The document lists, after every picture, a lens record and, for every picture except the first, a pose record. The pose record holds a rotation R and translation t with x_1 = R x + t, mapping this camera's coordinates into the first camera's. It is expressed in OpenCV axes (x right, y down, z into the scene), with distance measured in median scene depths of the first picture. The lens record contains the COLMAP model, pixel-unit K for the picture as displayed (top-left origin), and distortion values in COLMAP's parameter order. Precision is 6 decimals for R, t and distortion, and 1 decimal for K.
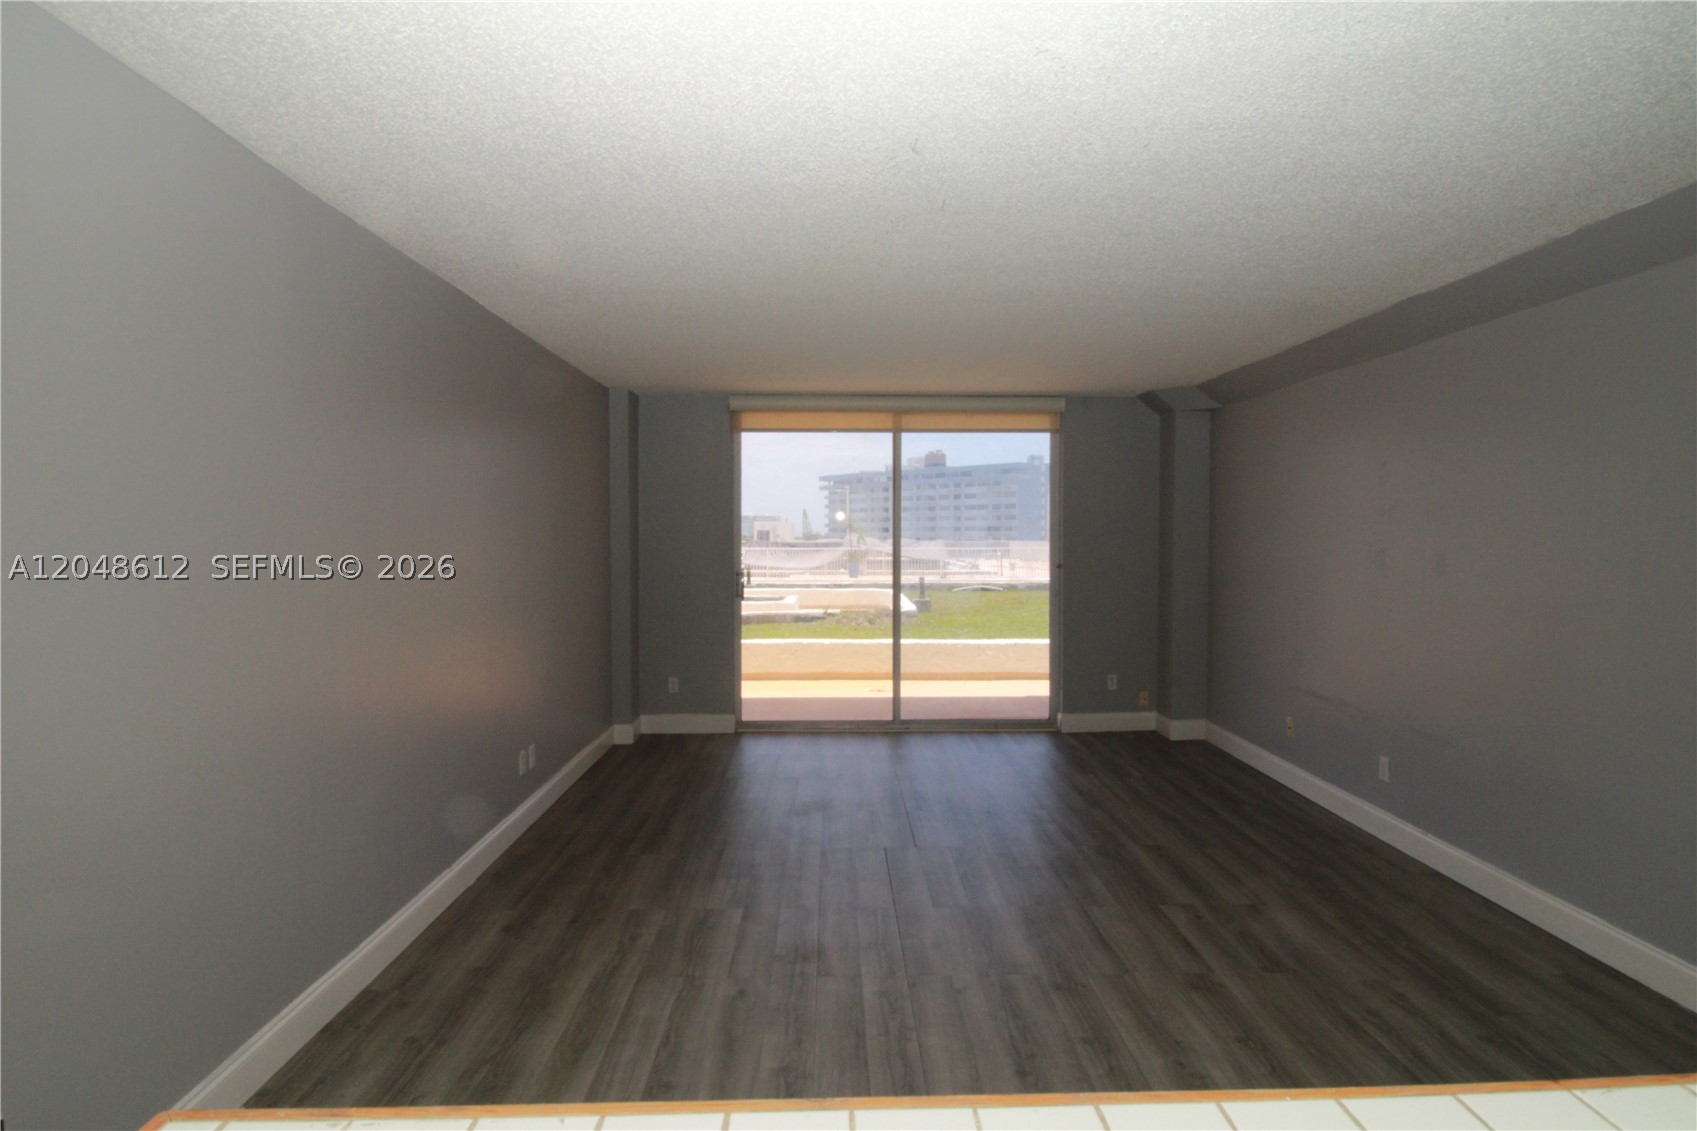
lens RADIAL K [[902.0, 0, 865.3], [0, 902.0, 552.0], [0, 0, 1]] dist [-0.007686, -0.002112]
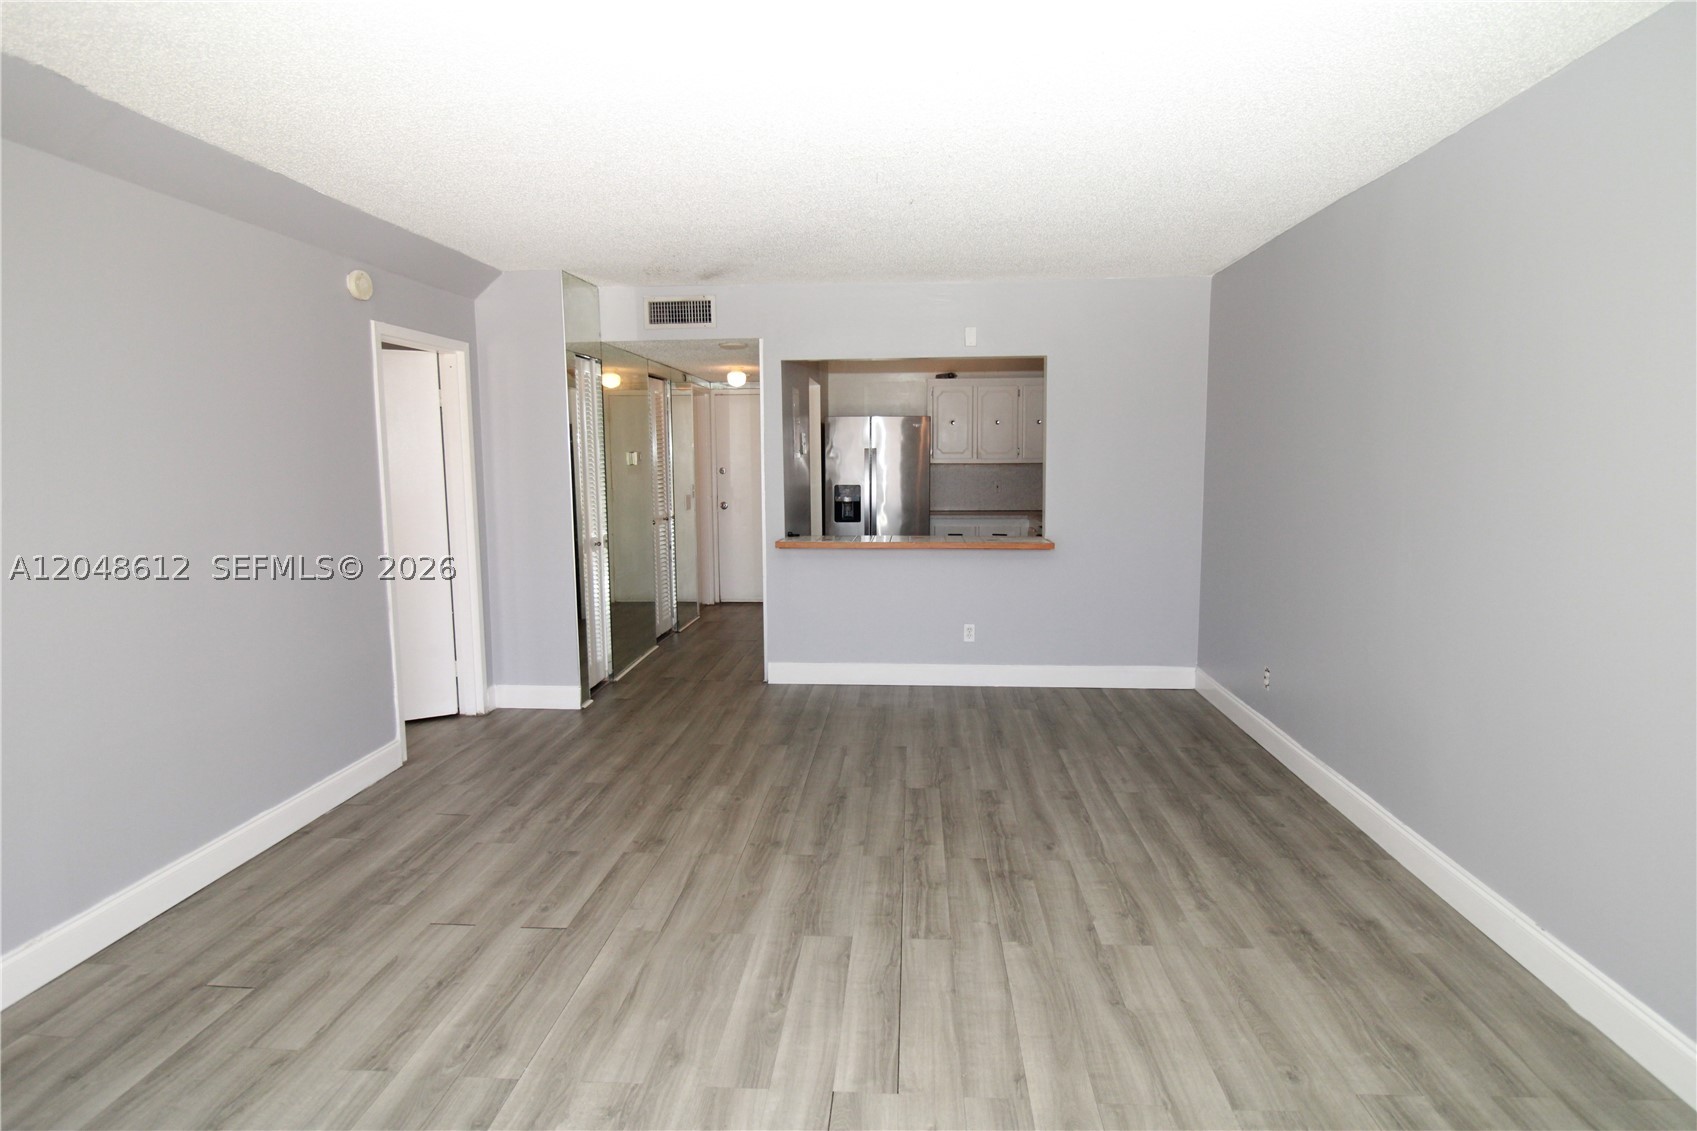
lens RADIAL K [[902.0, 0, 846.3], [0, 902.0, 555.3], [0, 0, 1]] dist [-0.007686, -0.002112]
pose [[-0.993652, -0.003562, 0.112438, -0.005185], [0.010742, 0.991928, 0.126348, -0.024916], [-0.111980, 0.126754, -0.985593, 1.538430]]
